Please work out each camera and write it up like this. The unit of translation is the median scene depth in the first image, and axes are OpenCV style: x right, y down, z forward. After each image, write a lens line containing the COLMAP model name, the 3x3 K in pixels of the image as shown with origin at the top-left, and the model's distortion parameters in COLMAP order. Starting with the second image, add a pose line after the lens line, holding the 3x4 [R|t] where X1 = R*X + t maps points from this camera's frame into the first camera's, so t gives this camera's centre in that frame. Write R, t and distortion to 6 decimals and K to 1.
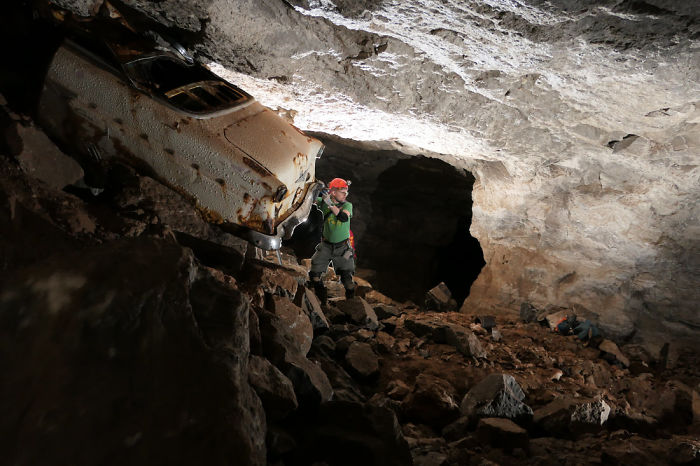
lens RADIAL K [[496.8, 0, 356.5], [0, 496.8, 231.9], [0, 0, 1]] dist [-0.014899, 0.000379]
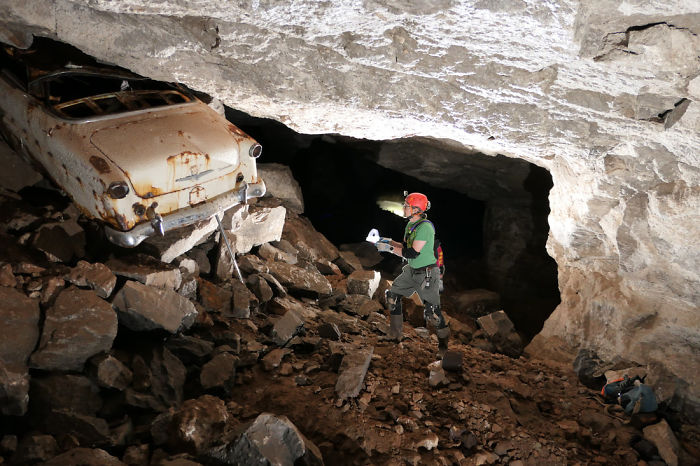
lens RADIAL K [[496.8, 0, 356.5], [0, 496.8, 231.9], [0, 0, 1]] dist [-0.014899, 0.000379]
pose [[0.856139, 0.025411, -0.516120, 0.436406], [-0.045459, 0.998621, -0.026241, 0.007278], [0.514741, 0.045928, 0.856114, 0.213013]]
